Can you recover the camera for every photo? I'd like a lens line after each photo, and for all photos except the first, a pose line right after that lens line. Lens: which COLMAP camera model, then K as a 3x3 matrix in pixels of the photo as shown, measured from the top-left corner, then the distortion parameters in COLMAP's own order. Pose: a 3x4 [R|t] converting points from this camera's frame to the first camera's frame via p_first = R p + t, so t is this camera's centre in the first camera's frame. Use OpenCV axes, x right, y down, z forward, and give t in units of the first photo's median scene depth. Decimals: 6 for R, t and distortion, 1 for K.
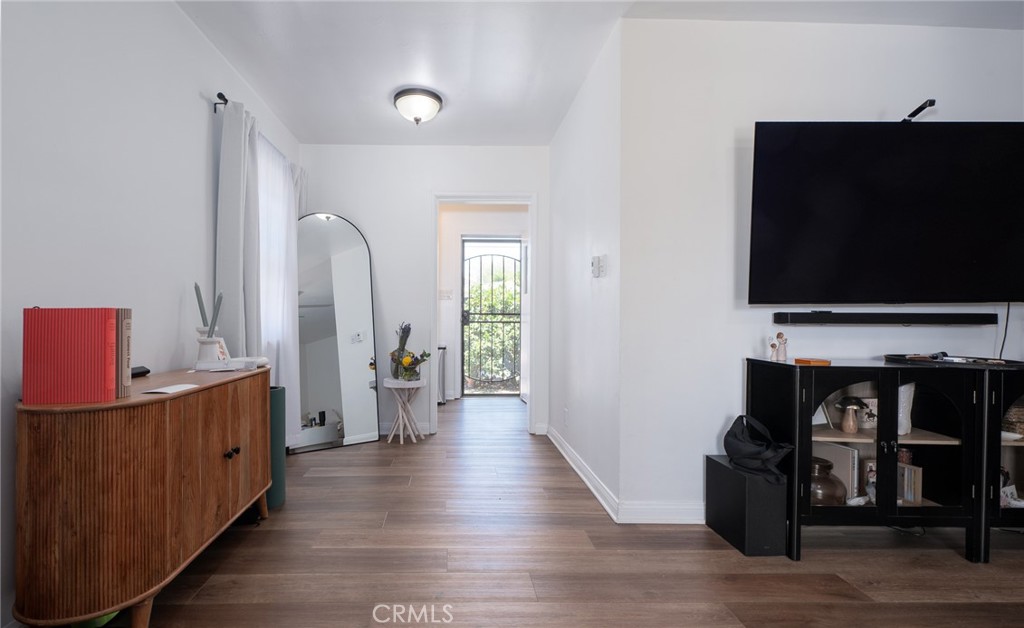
lens RADIAL K [[450.7, 0, 460.3], [0, 450.7, 318.5], [0, 0, 1]] dist [-0.004718, 0.000665]
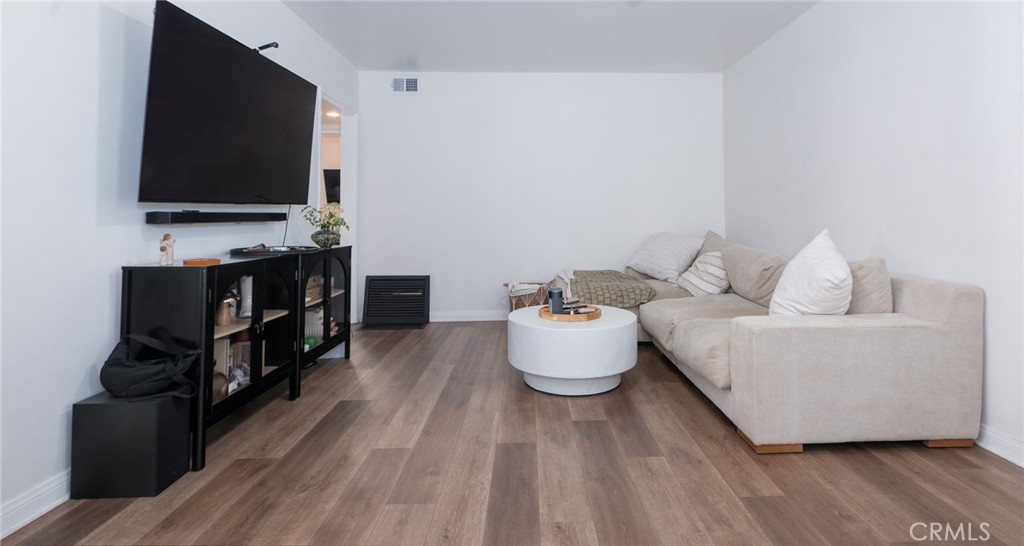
lens RADIAL K [[486.9, 0, 544.1], [0, 486.9, 203.4], [0, 0, 1]] dist [0.003612, -0.001040]
pose [[-0.015157, 0.017929, 0.999724, -0.306963], [0.003518, 0.999834, -0.017878, -0.010445], [-0.999879, 0.003246, -0.015217, 0.262686]]
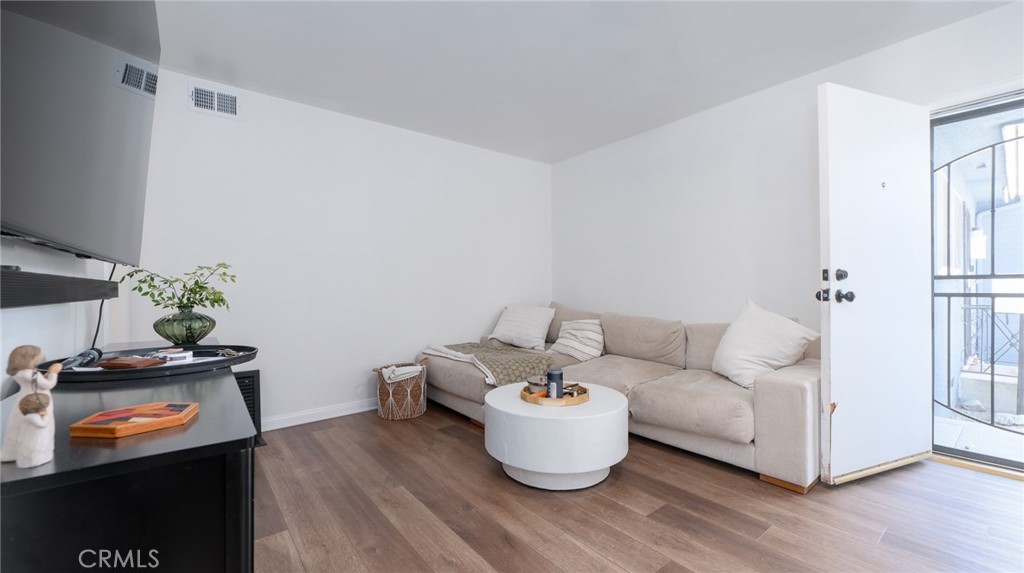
lens RADIAL K [[405.5, 0, 506.8], [0, 405.5, 290.8], [0, 0, 1]] dist [0.000533, -0.000001]
pose [[-0.600077, -0.006329, 0.799917, 0.392258], [0.003053, 0.999943, 0.010202, -0.000728], [-0.799937, 0.008564, -0.600023, 0.968004]]
